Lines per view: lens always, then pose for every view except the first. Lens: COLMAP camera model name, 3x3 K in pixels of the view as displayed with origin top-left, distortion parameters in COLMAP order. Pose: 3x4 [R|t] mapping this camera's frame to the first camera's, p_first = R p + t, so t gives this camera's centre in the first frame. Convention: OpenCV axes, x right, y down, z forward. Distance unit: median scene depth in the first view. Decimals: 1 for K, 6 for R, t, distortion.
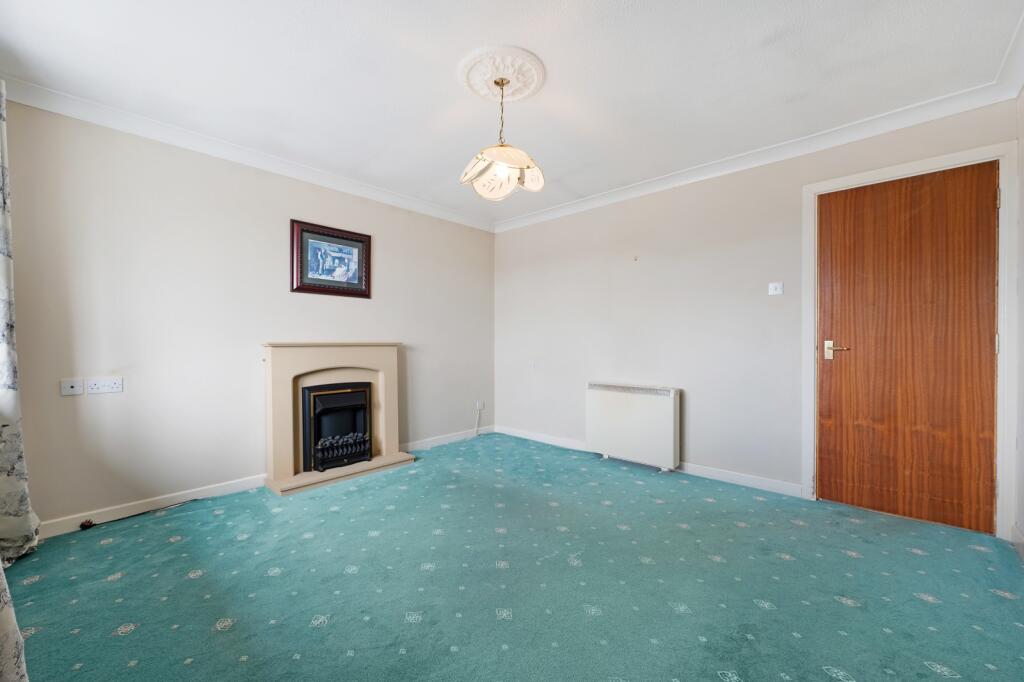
lens RADIAL K [[401.6, 0, 520.7], [0, 401.6, 346.1], [0, 0, 1]] dist [0.001028, 0.000043]
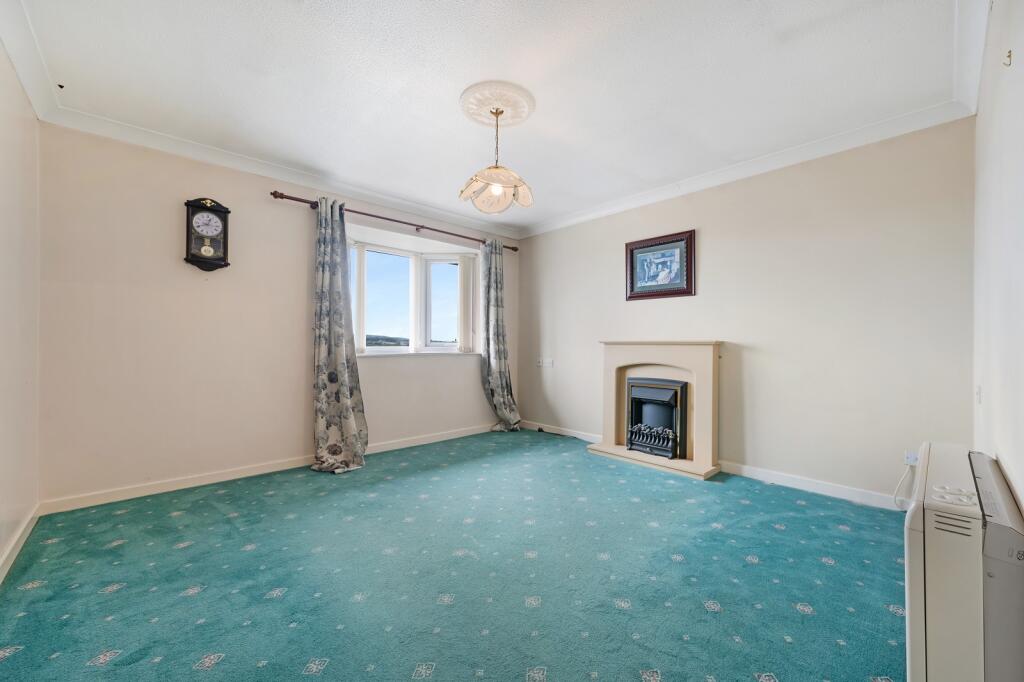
lens RADIAL K [[401.6, 0, 512.7], [0, 401.6, 339.5], [0, 0, 1]] dist [0.001028, 0.000043]
pose [[-0.088385, -0.005857, -0.996069, 0.659909], [-0.010907, 0.999928, -0.004912, -0.003148], [0.996027, 0.010430, -0.088442, 0.698384]]
